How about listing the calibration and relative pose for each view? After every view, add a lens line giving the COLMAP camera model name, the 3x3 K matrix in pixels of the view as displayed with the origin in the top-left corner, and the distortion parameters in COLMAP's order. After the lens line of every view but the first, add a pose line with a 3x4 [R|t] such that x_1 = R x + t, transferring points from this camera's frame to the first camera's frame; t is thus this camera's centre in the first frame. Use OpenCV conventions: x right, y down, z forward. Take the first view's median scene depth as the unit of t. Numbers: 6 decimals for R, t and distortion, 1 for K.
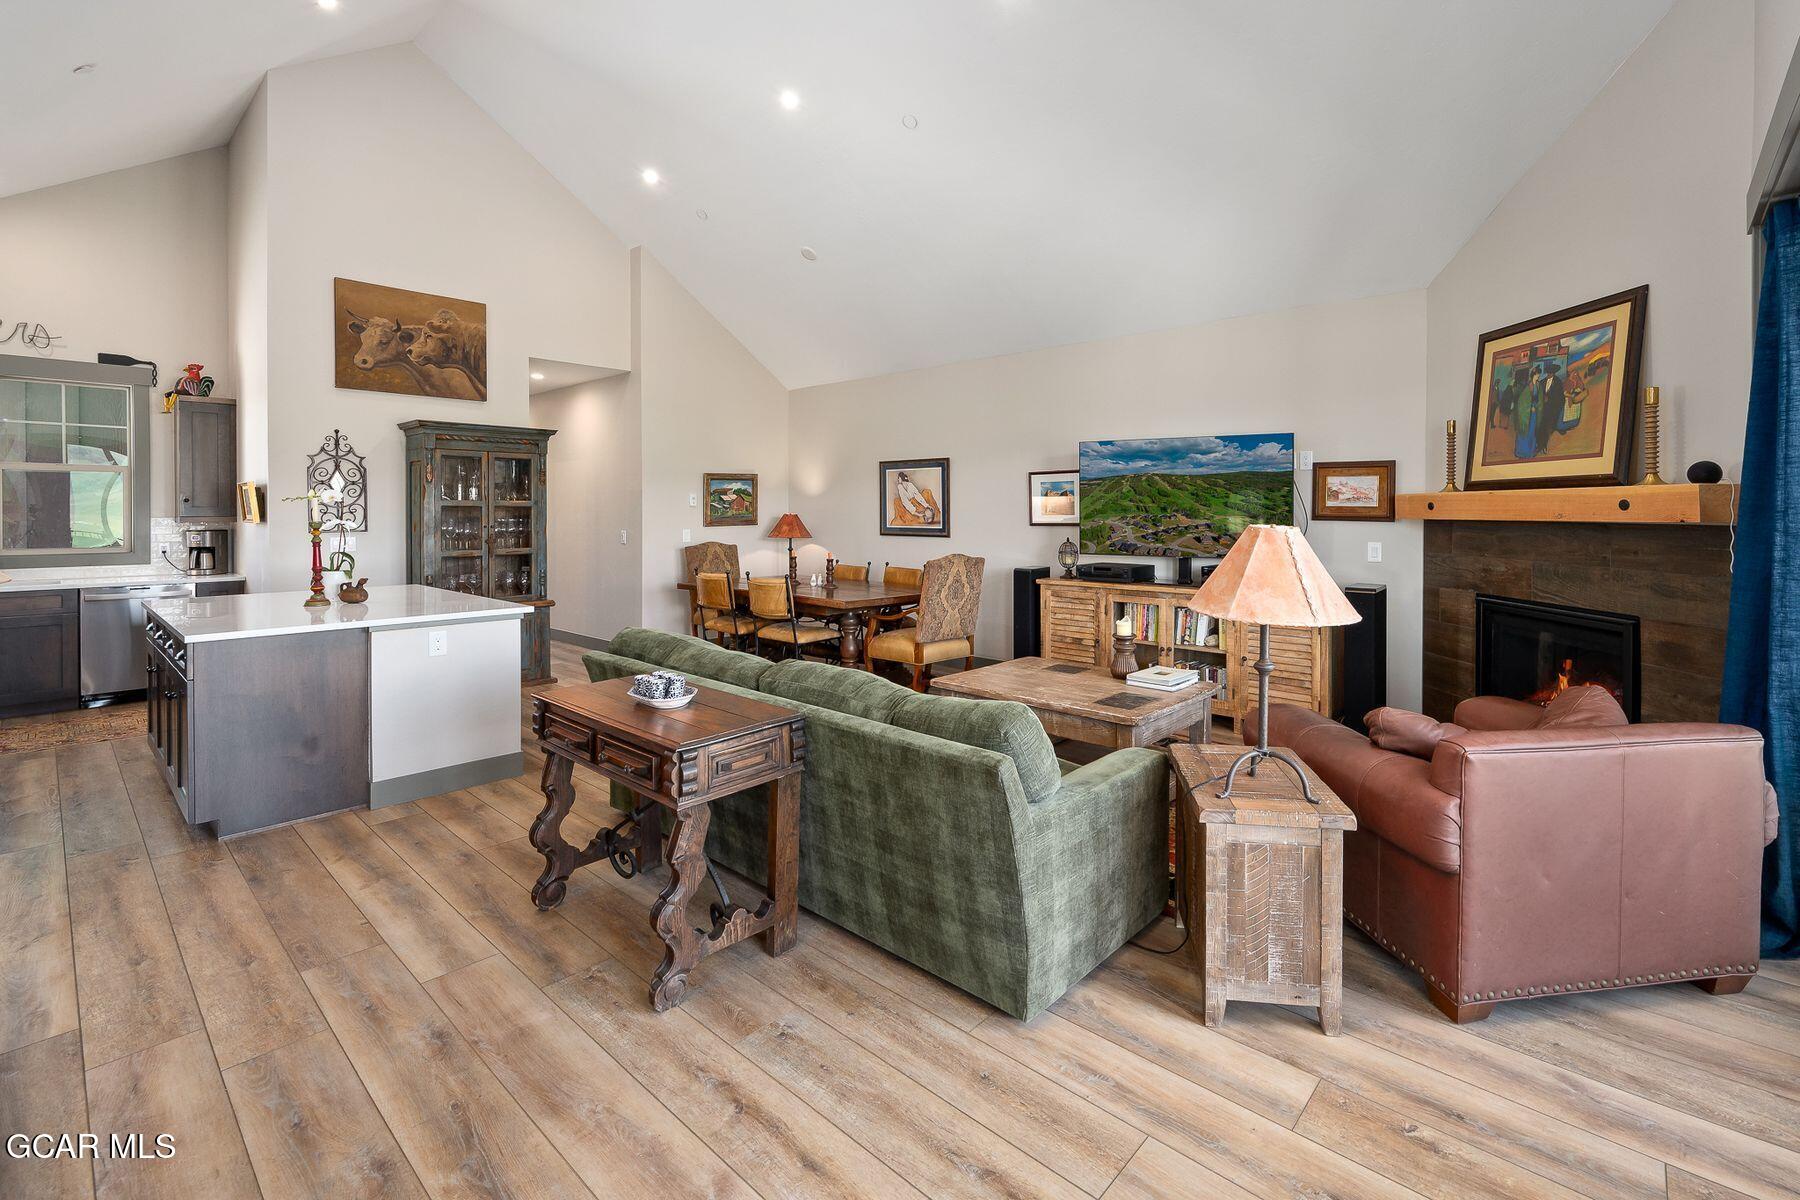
lens RADIAL K [[798.1, 0, 952.7], [0, 798.1, 518.9], [0, 0, 1]] dist [-0.001499, -0.000712]
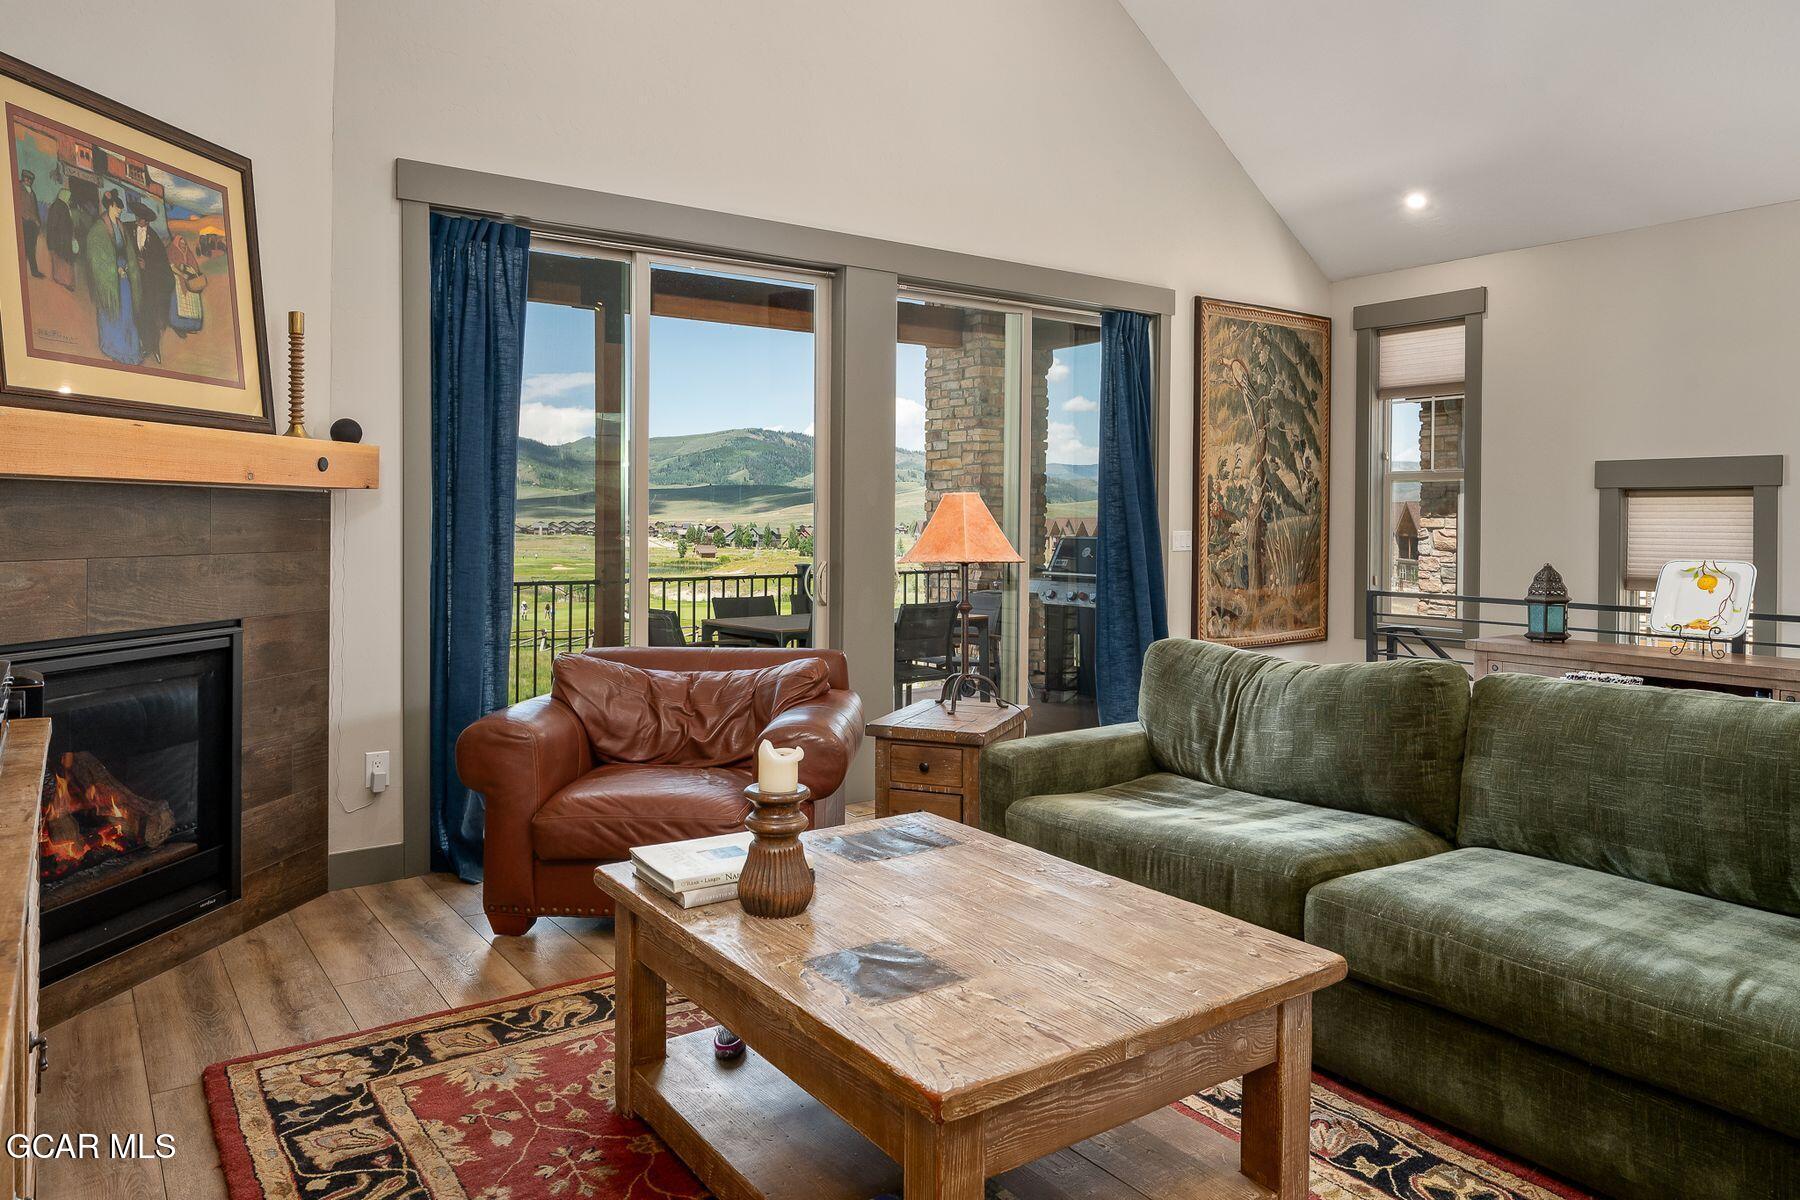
lens RADIAL K [[1174.0, 0, 878.2], [0, 1174.0, 530.0], [0, 0, 1]] dist [-0.004774, -0.000291]
pose [[-0.969500, -0.006782, 0.244998, 0.029618], [-0.002173, 0.999816, 0.019077, 0.012841], [-0.245082, 0.017962, -0.969336, 1.103038]]
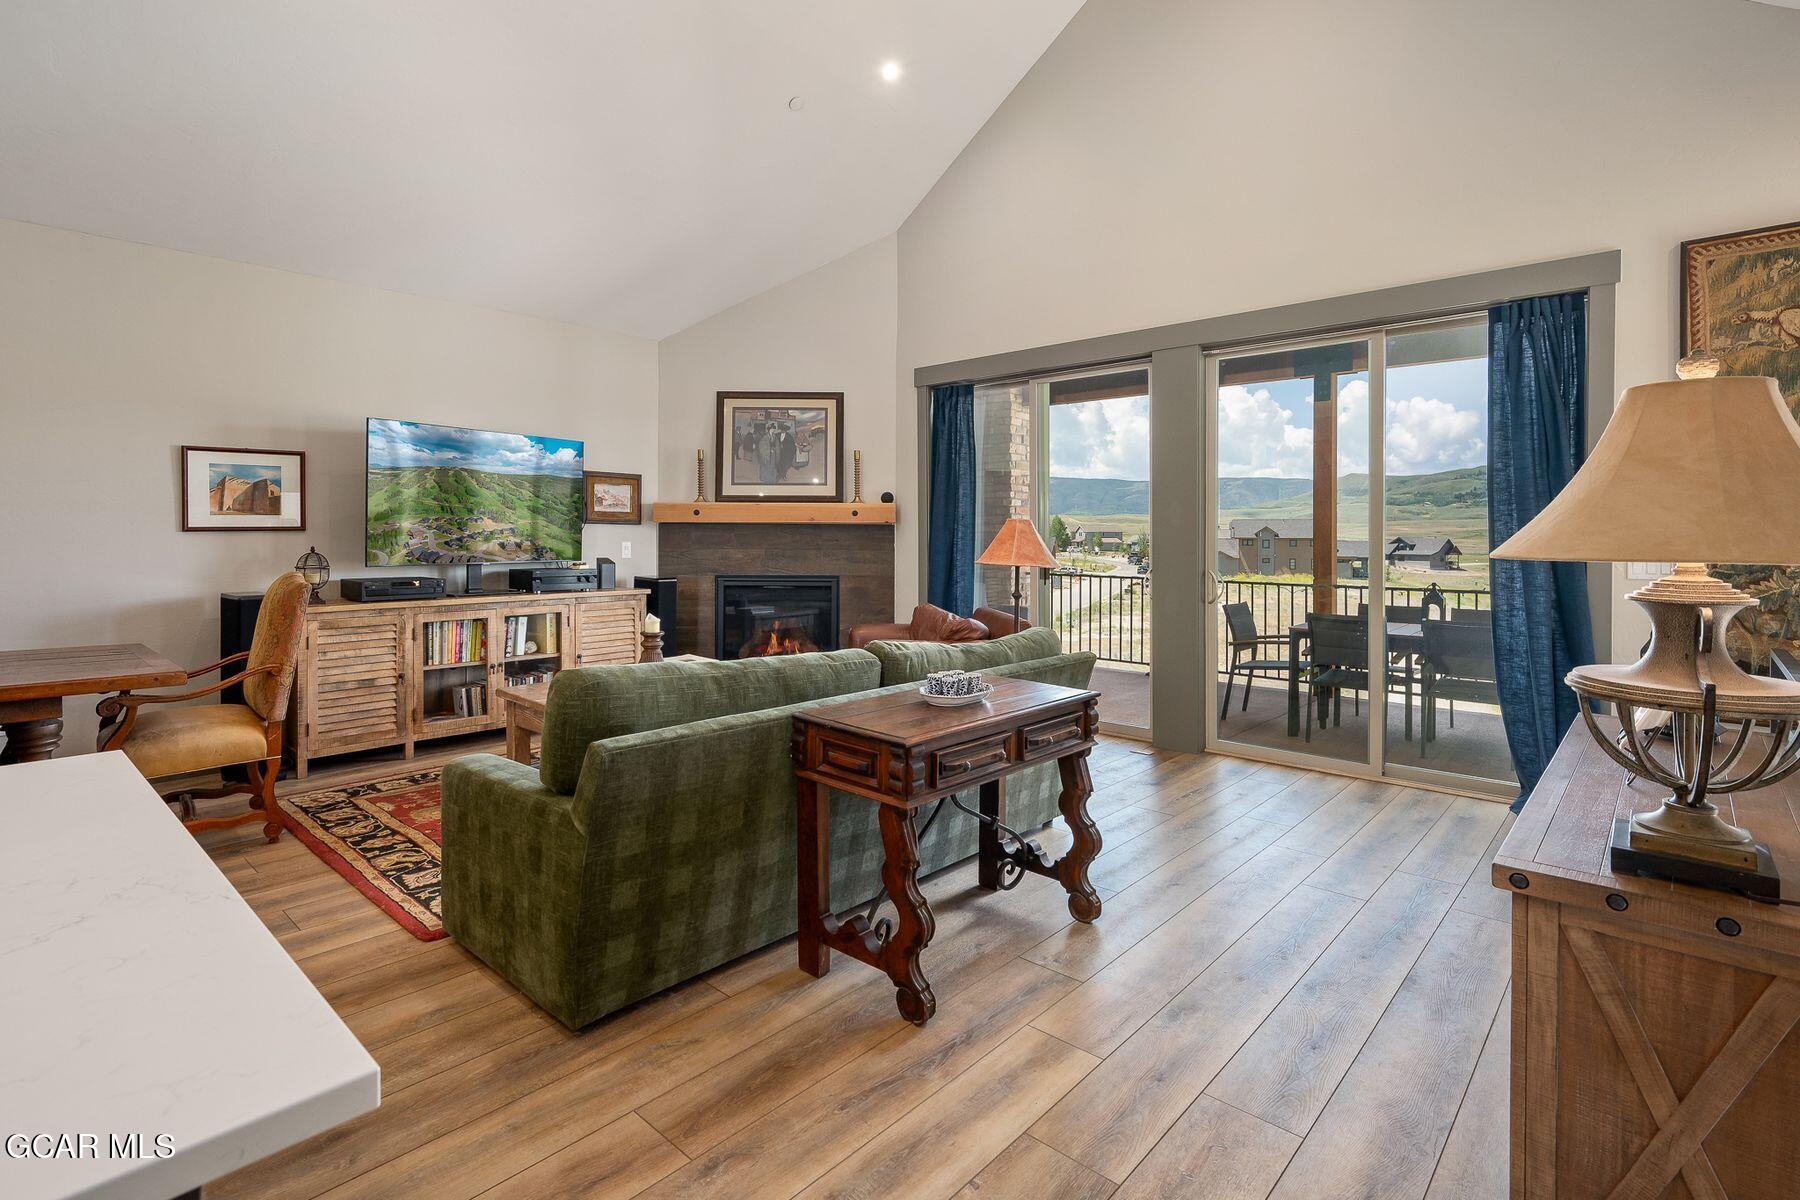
lens RADIAL K [[866.9, 0, 876.9], [0, 866.9, 539.3], [0, 0, 1]] dist [0.000684, -0.000360]
pose [[0.035655, -0.007824, 0.999334, -0.642969], [0.007472, 0.999943, 0.007563, 0.015544], [-0.999336, 0.007197, 0.035711, 0.495921]]
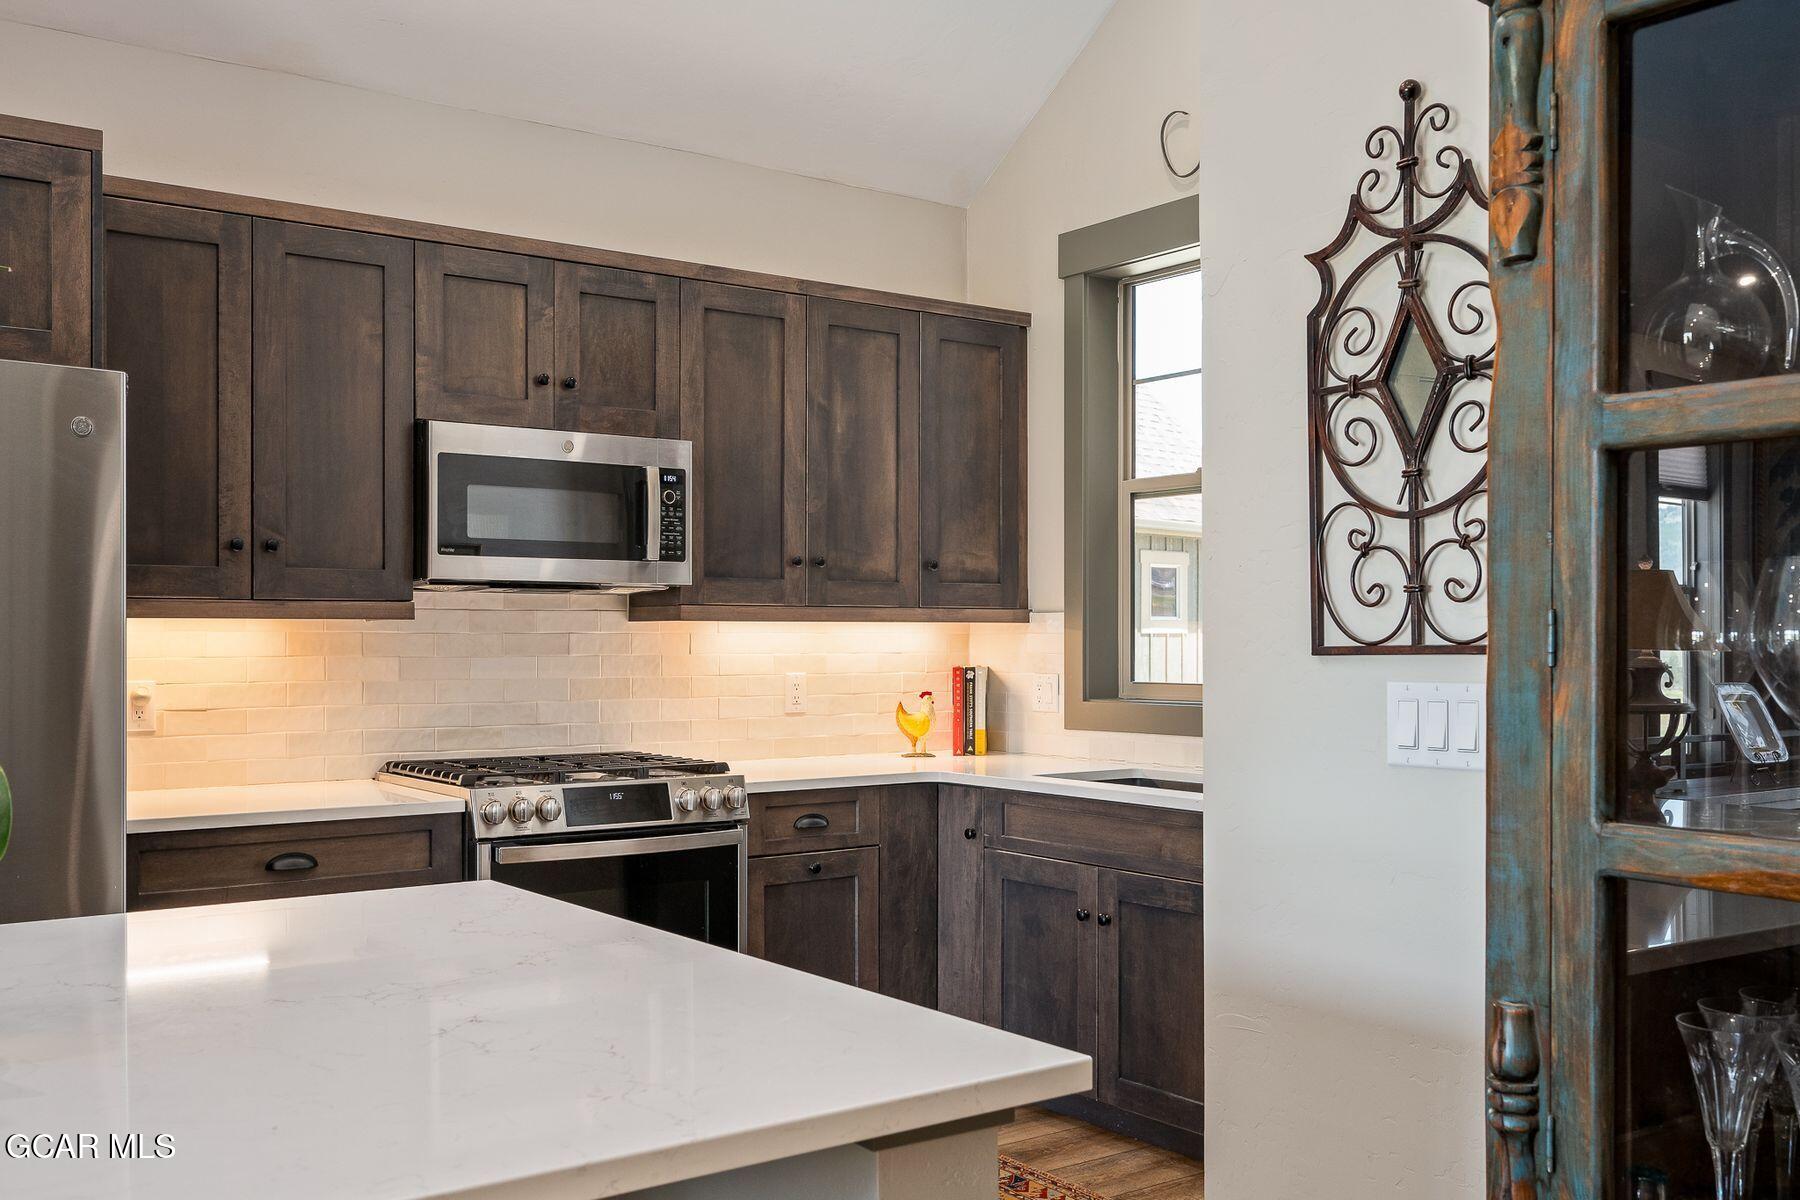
lens RADIAL K [[1661.5, 0, 878.0], [0, 1661.5, 646.5], [0, 0, 1]] dist [-0.010171, -0.005662]
pose [[-0.230956, 0.005532, -0.972948, -0.385793], [-0.007918, 0.999940, 0.007565, 0.013210], [0.972932, 0.009451, -0.230899, 0.981335]]
